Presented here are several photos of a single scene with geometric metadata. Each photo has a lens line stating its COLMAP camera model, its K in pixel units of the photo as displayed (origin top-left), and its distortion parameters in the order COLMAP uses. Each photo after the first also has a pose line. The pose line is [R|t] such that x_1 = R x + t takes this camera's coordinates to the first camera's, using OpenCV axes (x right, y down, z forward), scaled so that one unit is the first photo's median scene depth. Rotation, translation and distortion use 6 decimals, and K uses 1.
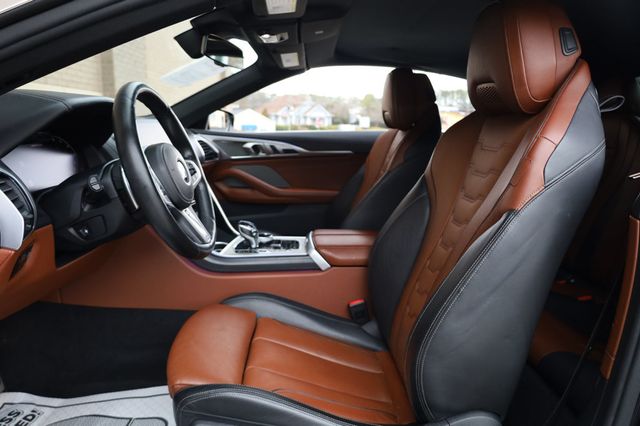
lens RADIAL K [[444.7, 0, 317.3], [0, 444.7, 213.2], [0, 0, 1]] dist [-0.003795, -0.003970]
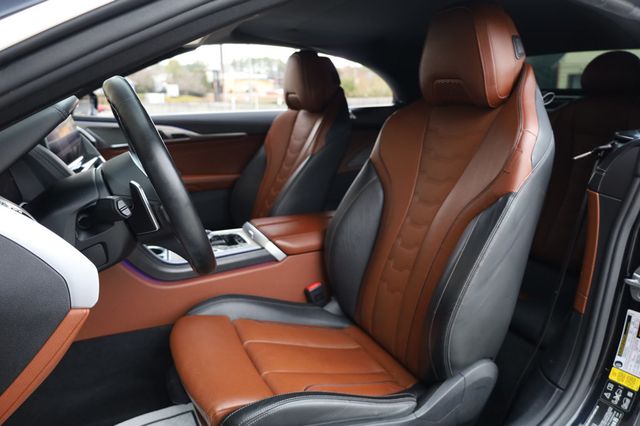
lens RADIAL K [[444.7, 0, 323.4], [0, 444.7, 213.6], [0, 0, 1]] dist [-0.003795, -0.003970]
pose [[0.913358, -0.115118, 0.390545, -0.273865], [0.087916, 0.992331, 0.086895, -0.054631], [-0.397553, -0.045031, 0.916473, 0.050443]]
